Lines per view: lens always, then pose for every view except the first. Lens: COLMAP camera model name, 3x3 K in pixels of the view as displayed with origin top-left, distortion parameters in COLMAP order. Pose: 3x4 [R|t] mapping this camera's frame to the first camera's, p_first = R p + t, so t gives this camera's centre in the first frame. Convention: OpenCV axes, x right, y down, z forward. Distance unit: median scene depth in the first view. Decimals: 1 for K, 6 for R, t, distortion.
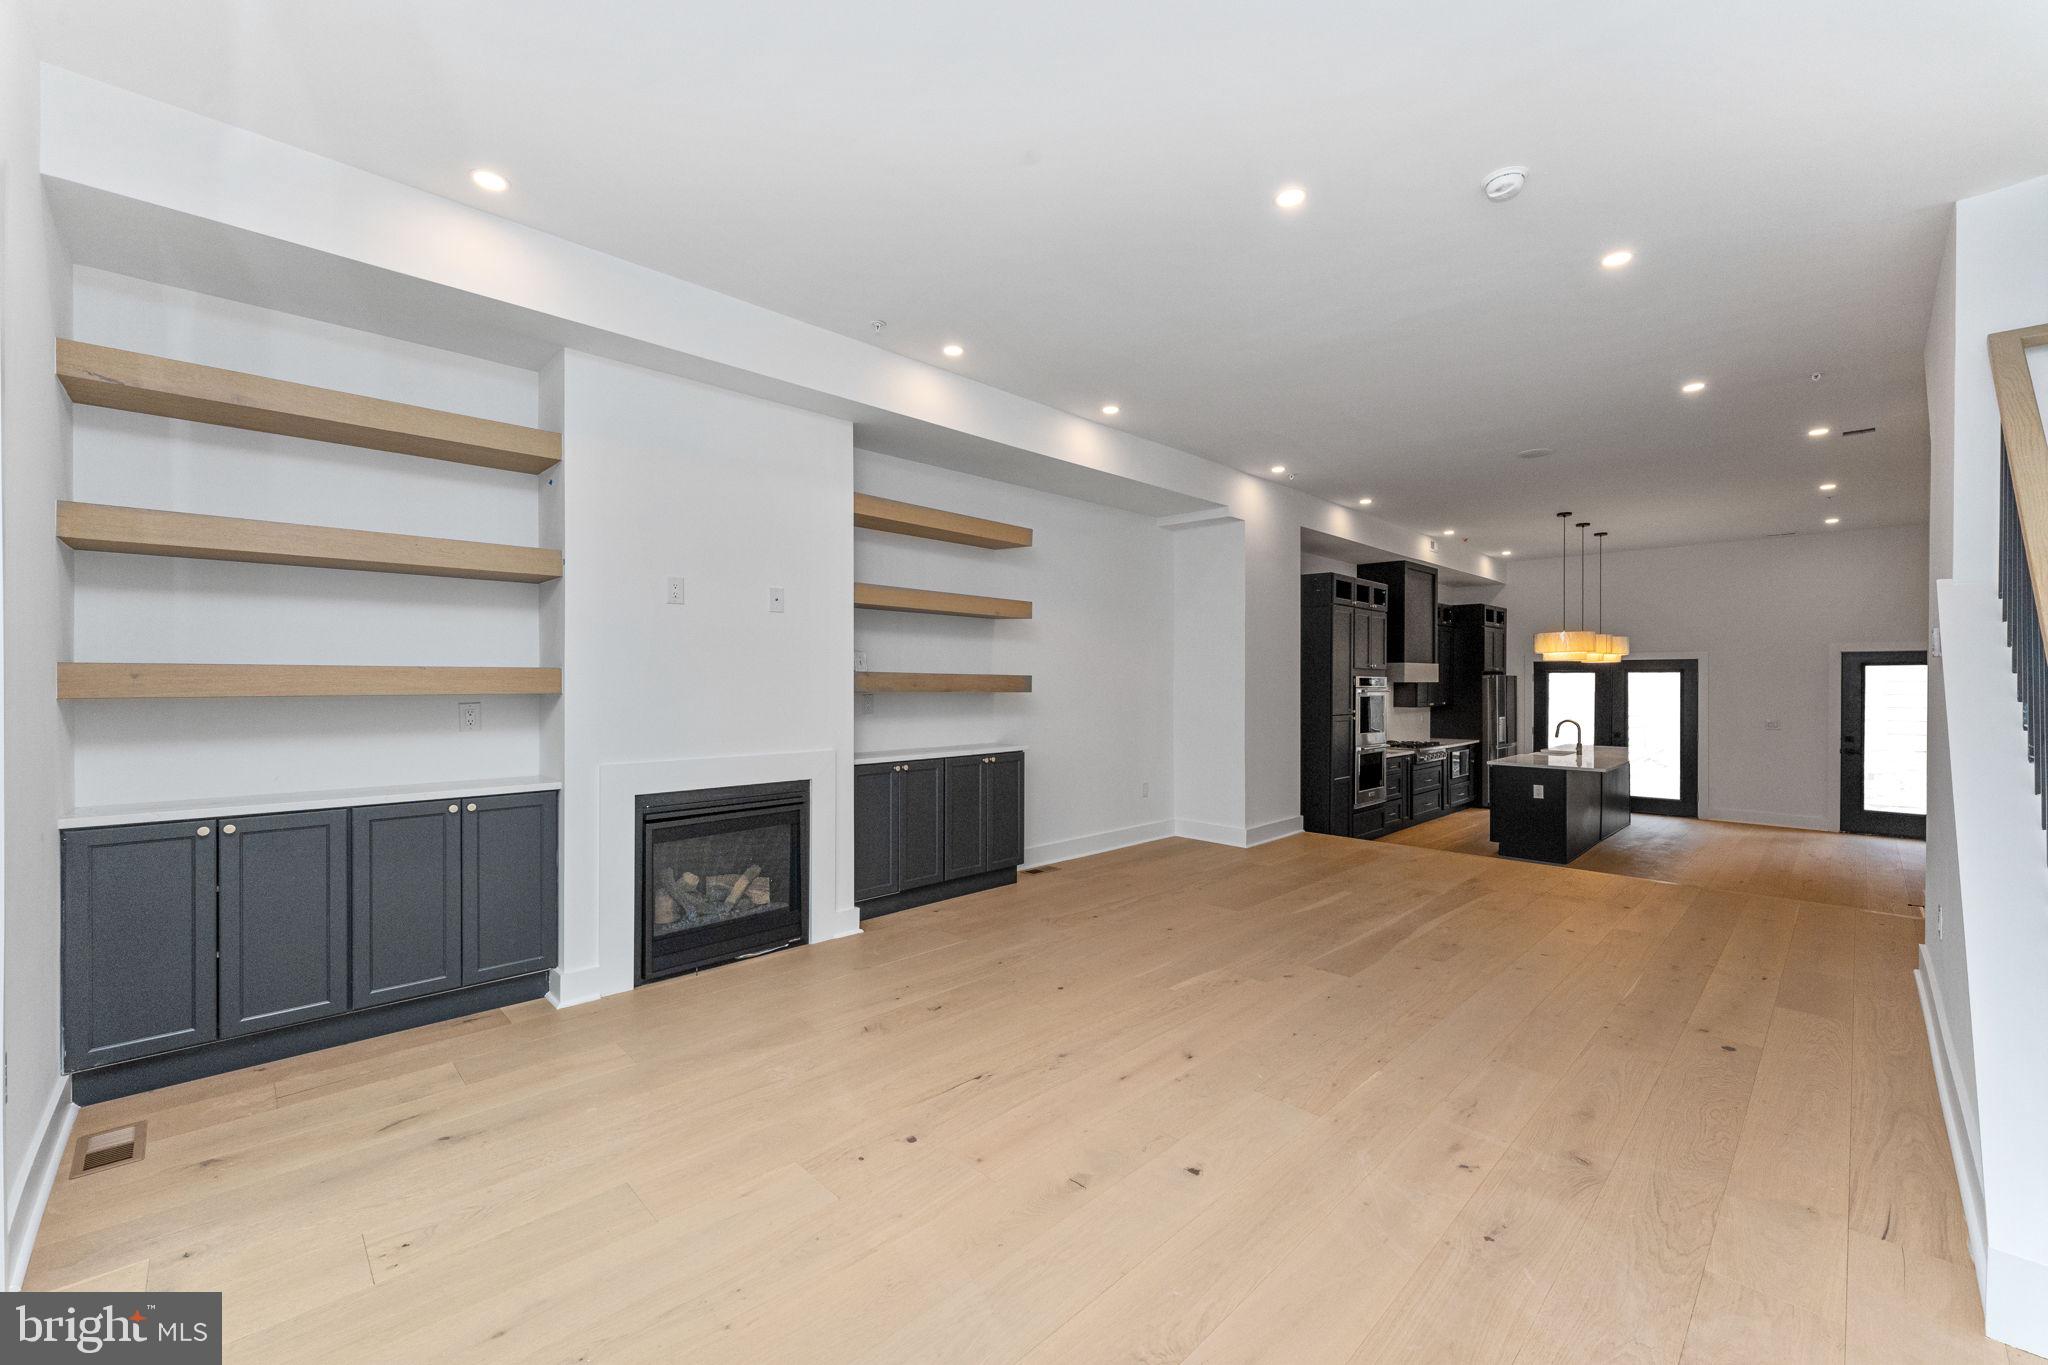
lens RADIAL K [[815.5, 0, 1013.3], [0, 815.5, 686.6], [0, 0, 1]] dist [-0.003324, -0.000085]
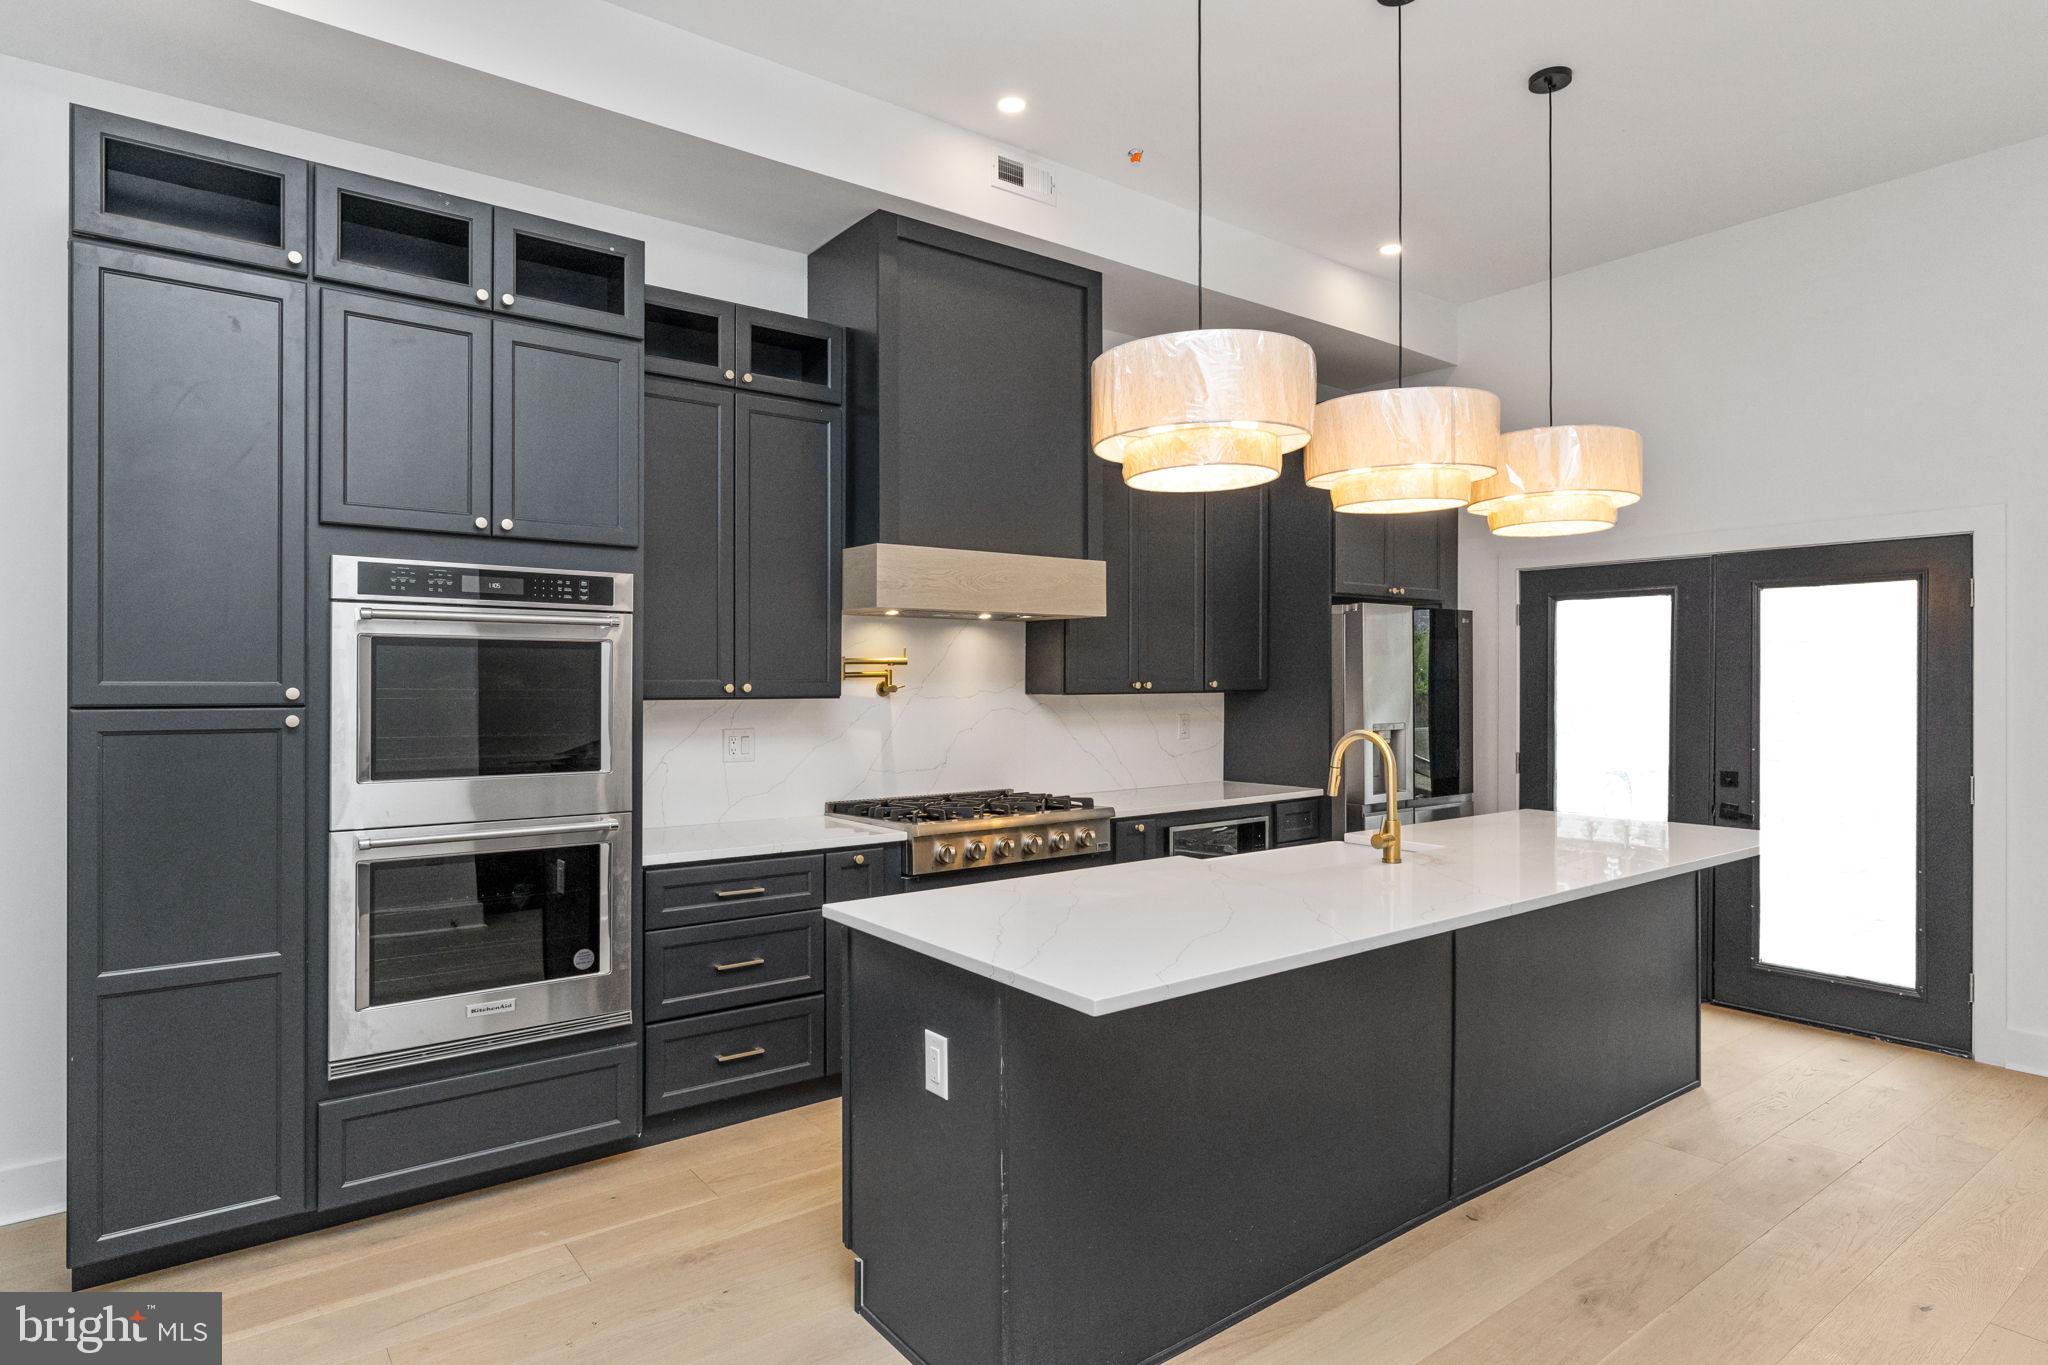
lens RADIAL K [[1117.5, 0, 1033.5], [0, 1117.5, 685.4], [0, 0, 1]] dist [0.003882, -0.002136]
pose [[0.993211, -0.000622, -0.116323, 0.544112], [0.001101, 0.999991, 0.004051, 0.020697], [0.116320, -0.004152, 0.993203, 0.546007]]
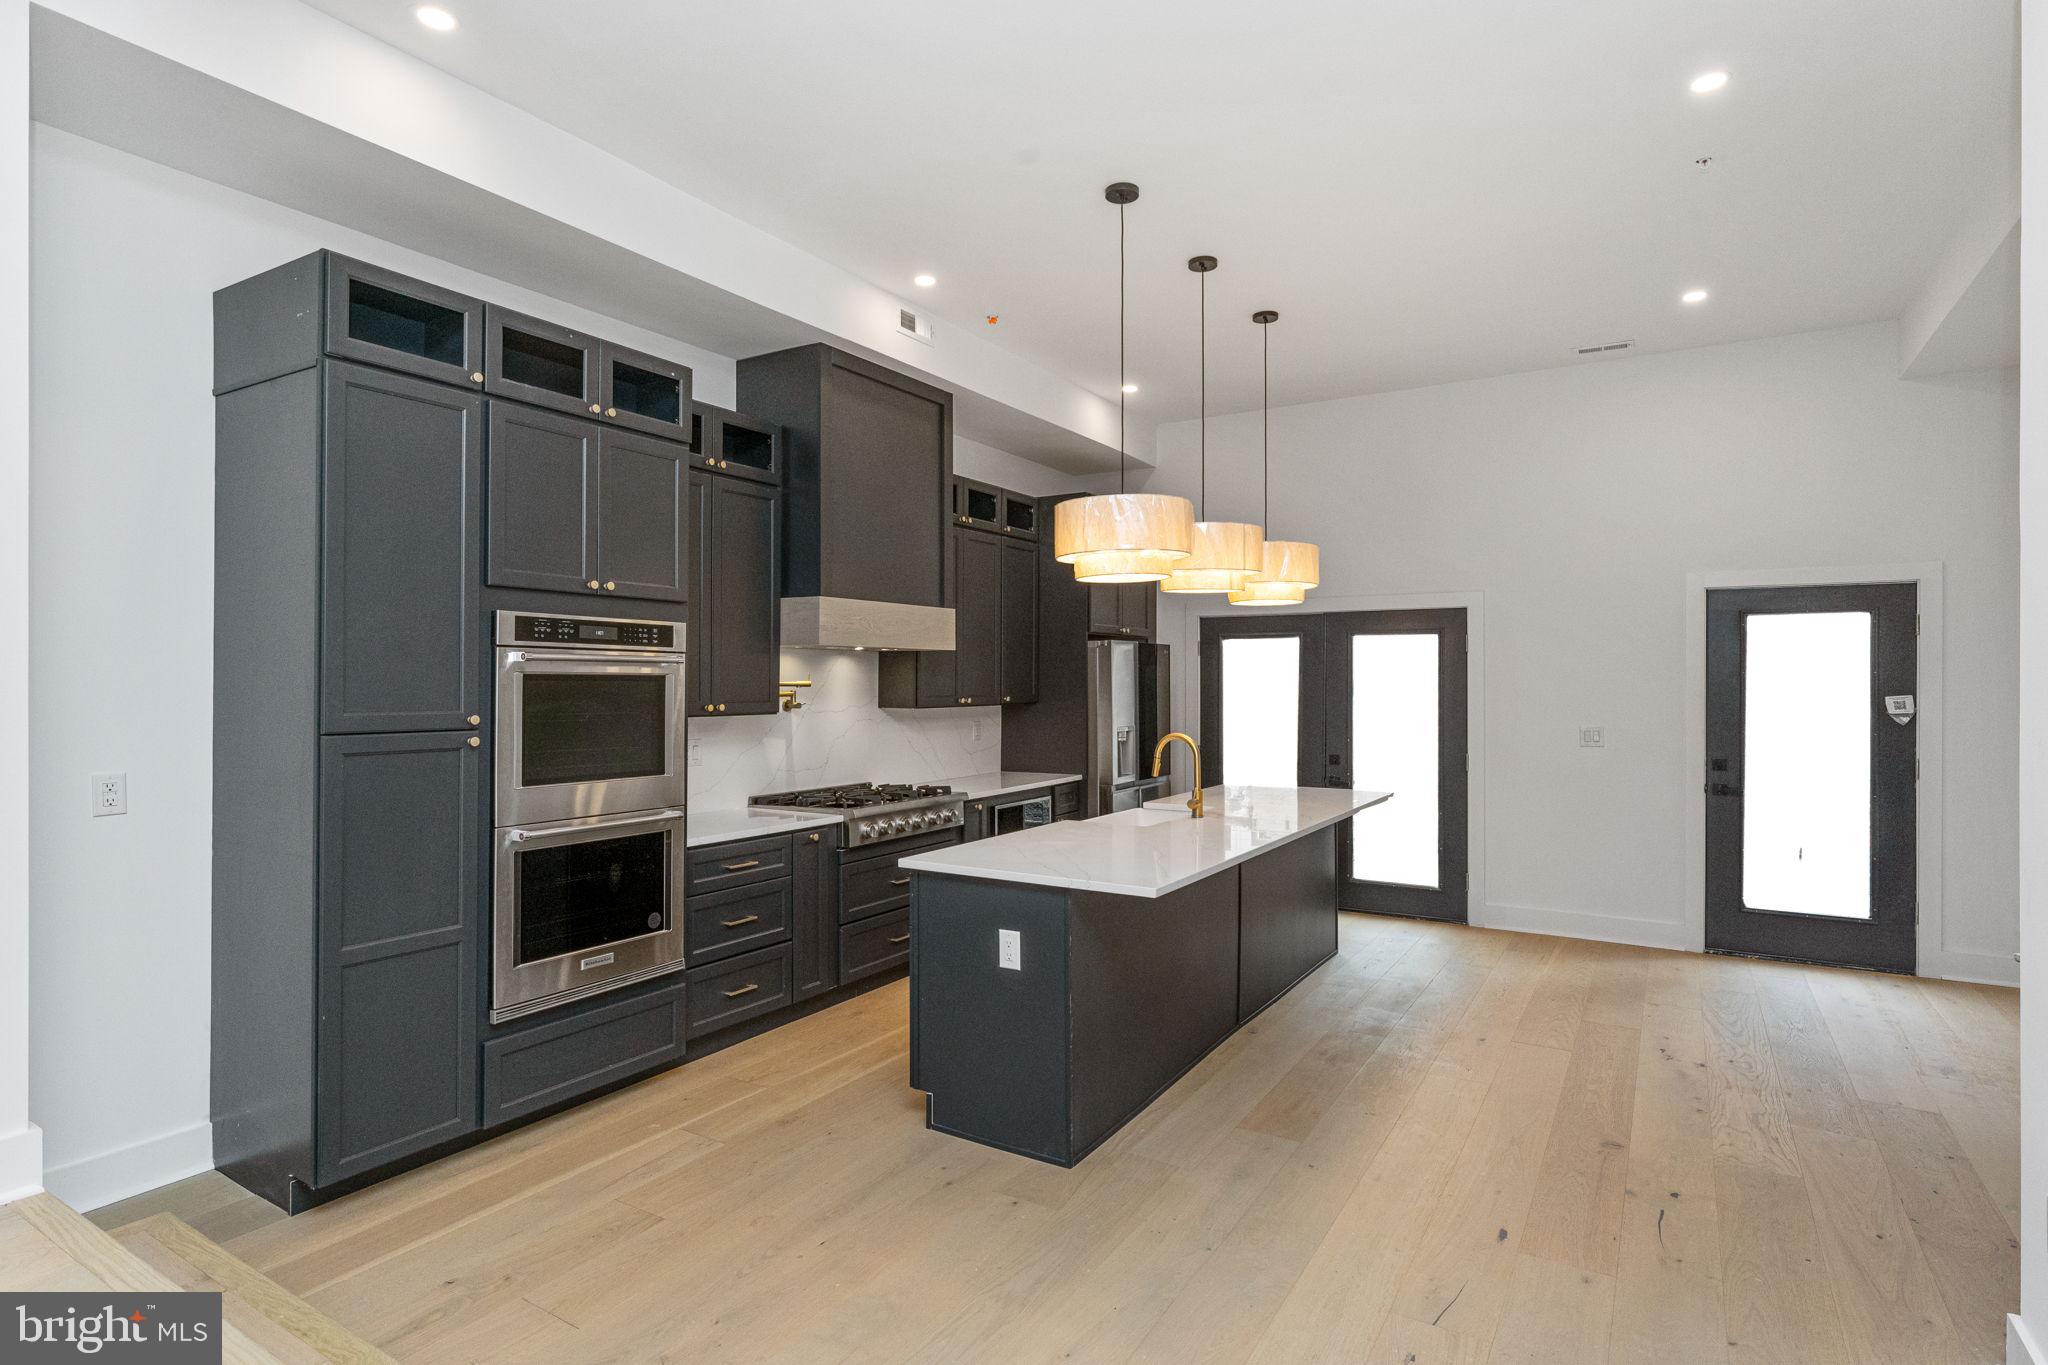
lens RADIAL K [[1054.3, 0, 1027.9], [0, 1054.3, 682.8], [0, 0, 1]] dist [-0.000614, 0.000969]
pose [[0.968748, -0.002422, 0.248037, 0.418209], [0.002836, 0.999995, -0.001310, 0.013069], [-0.248033, 0.001972, 0.968750, 0.437078]]
